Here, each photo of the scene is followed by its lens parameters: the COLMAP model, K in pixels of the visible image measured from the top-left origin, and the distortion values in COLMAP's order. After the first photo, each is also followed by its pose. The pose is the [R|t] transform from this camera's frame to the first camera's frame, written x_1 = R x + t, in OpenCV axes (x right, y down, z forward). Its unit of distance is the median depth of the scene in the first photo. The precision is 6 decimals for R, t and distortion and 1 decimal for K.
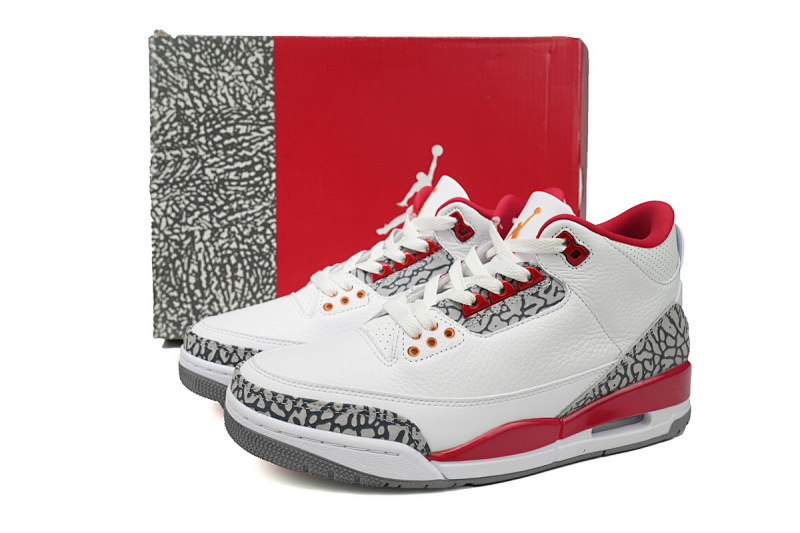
lens RADIAL K [[794.7, 0, 400.0], [0, 794.7, 266.5], [0, 0, 1]] dist [0.022497, -0.024471]
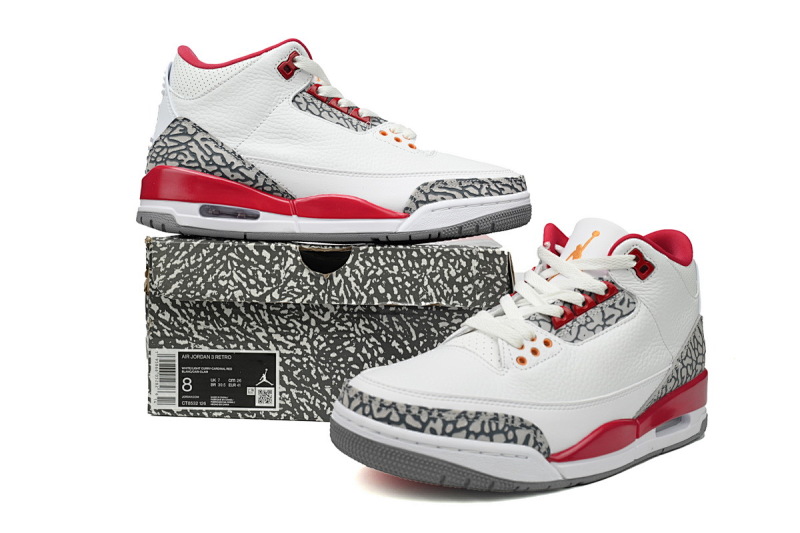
lens RADIAL K [[794.7, 0, 400.0], [0, 794.7, 266.5], [0, 0, 1]] dist [0.022497, -0.024471]
pose [[0.958696, -0.006343, 0.284361, -0.429949], [0.033830, 0.995197, -0.091857, 0.072655], [-0.282412, 0.097683, 0.954307, 0.023872]]
